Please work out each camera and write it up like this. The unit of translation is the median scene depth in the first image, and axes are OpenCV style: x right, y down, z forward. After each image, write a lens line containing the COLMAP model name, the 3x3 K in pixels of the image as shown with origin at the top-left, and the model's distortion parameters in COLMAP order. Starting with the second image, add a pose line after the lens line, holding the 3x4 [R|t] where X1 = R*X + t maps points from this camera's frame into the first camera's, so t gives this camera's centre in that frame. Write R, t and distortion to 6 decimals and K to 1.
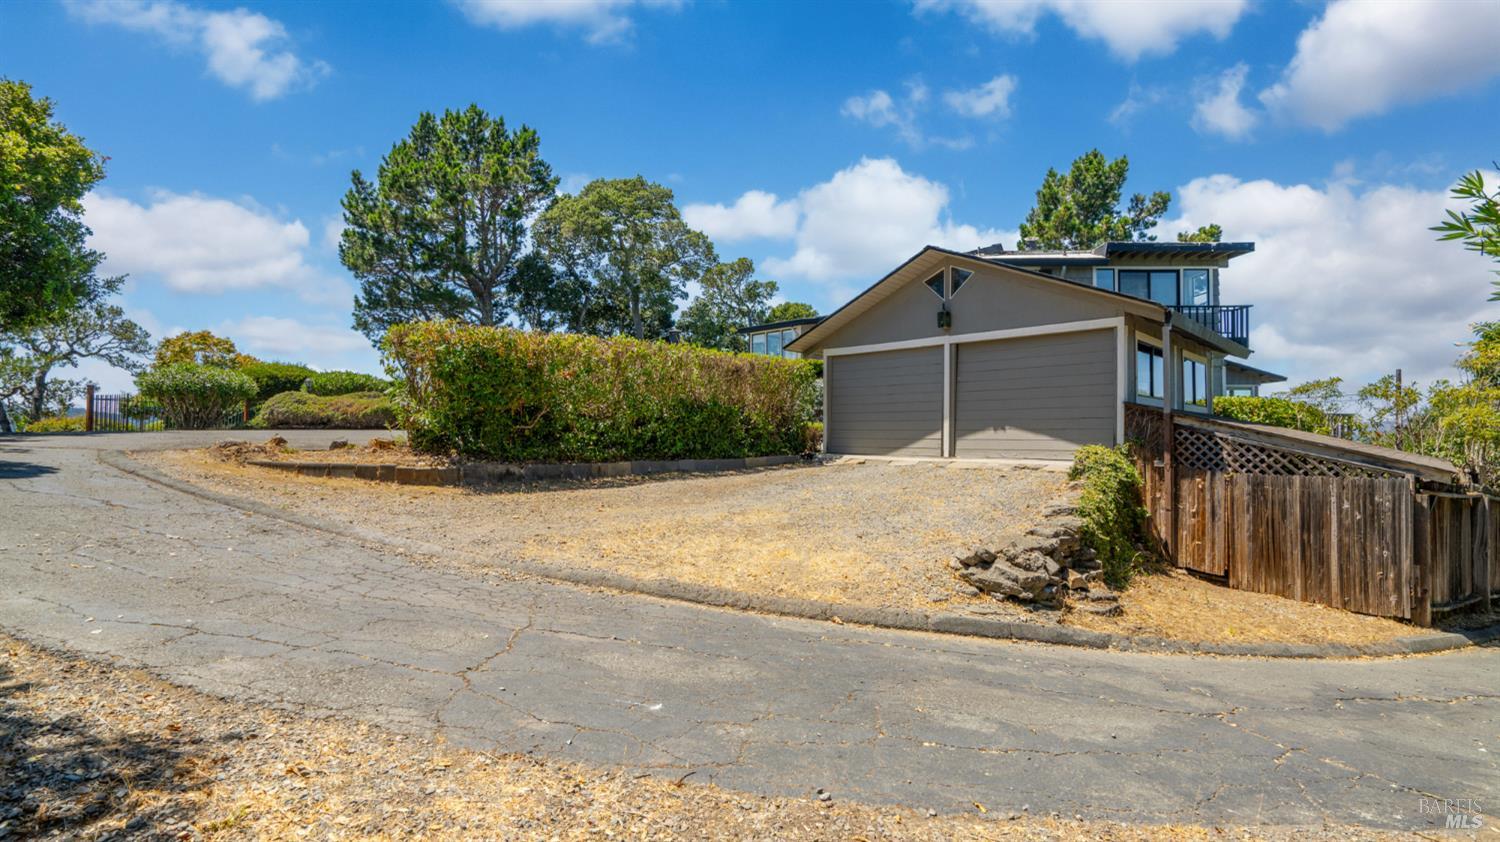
lens RADIAL K [[678.6, 0, 750.0], [0, 678.6, 421.0], [0, 0, 1]] dist [-0.003184, -0.000045]
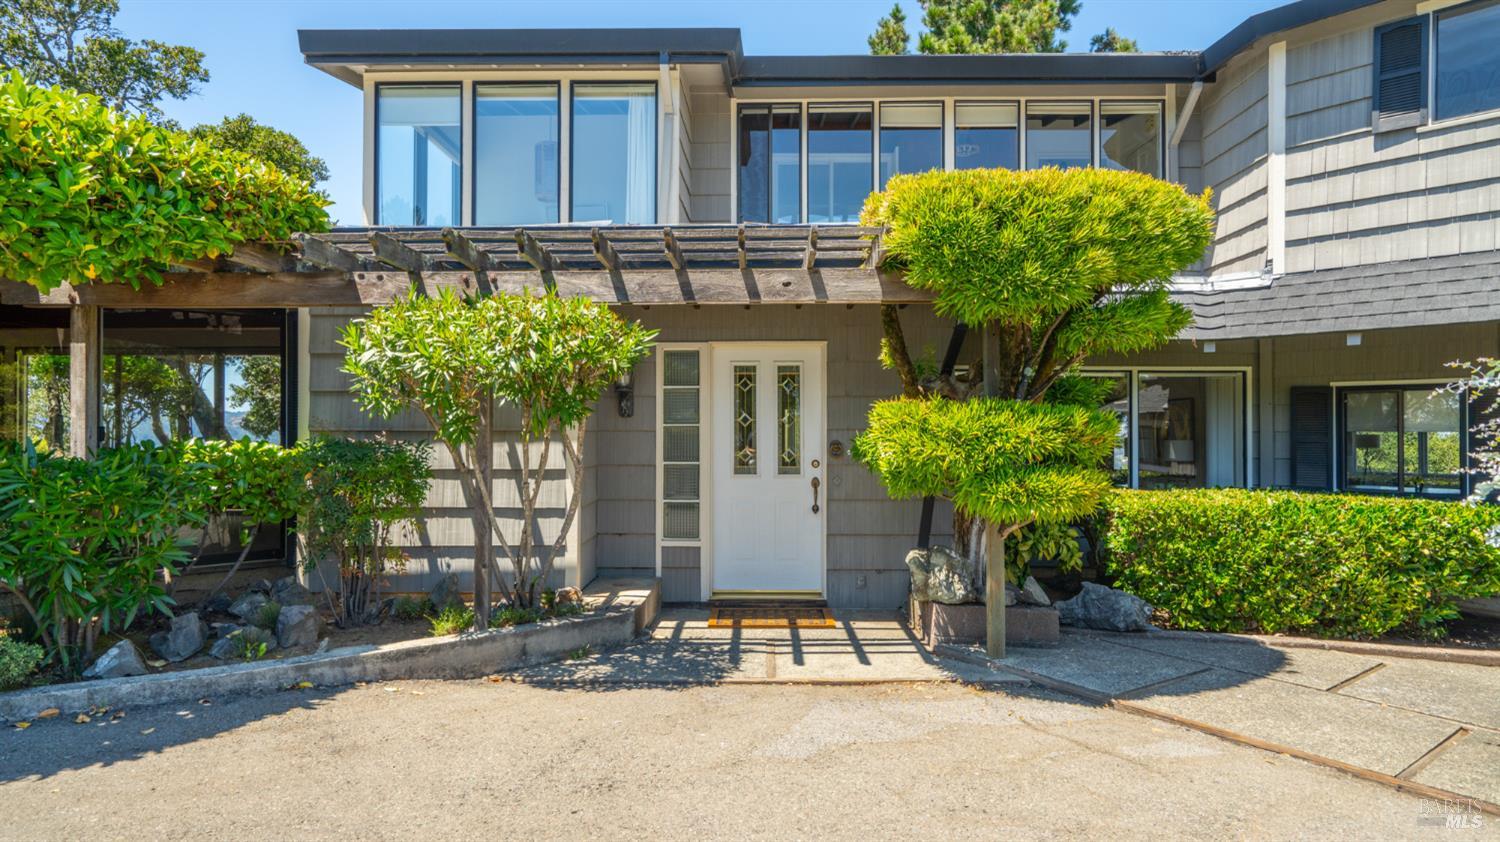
lens RADIAL K [[829.7, 0, 750.0], [0, 829.7, 421.0], [0, 0, 1]] dist [0.012640, -0.000562]
pose [[0.718152, 0.004351, 0.695873, -0.063913], [-0.012951, 0.999891, 0.007114, -0.018509], [-0.695766, -0.014121, 0.718130, 0.504826]]
